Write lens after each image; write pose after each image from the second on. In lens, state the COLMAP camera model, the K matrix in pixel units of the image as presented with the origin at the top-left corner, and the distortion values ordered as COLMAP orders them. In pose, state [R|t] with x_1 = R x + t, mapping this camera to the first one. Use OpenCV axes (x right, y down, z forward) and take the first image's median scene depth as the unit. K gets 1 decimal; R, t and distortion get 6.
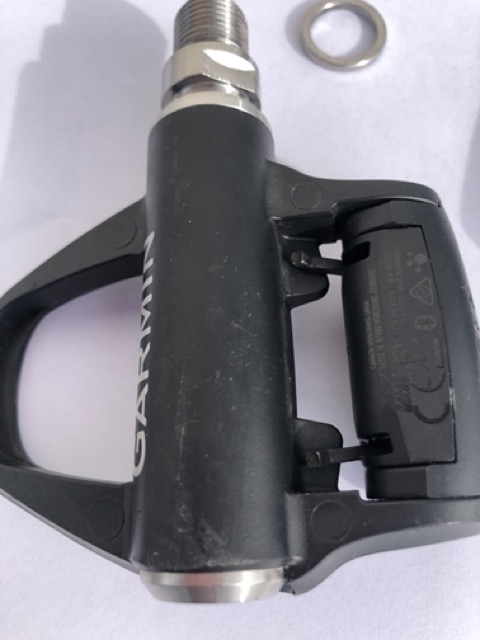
lens RADIAL K [[499.3, 0, 240.0], [0, 499.3, 320.0], [0, 0, 1]] dist [-0.061617, -0.007169]
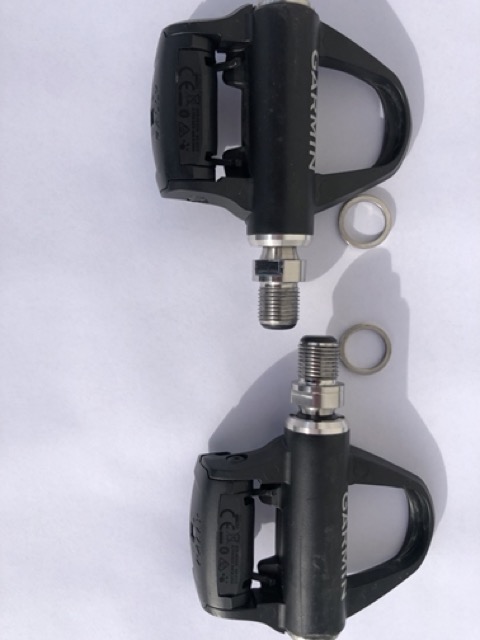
lens RADIAL K [[526.1, 0, 237.7], [0, 526.1, 320.2], [0, 0, 1]] dist [-0.070939, 0.002420]
pose [[-0.995613, -0.036703, 0.086070, 0.118540], [0.062527, -0.945291, 0.320181, 0.226773], [0.069609, 0.324158, 0.943438, -1.507453]]
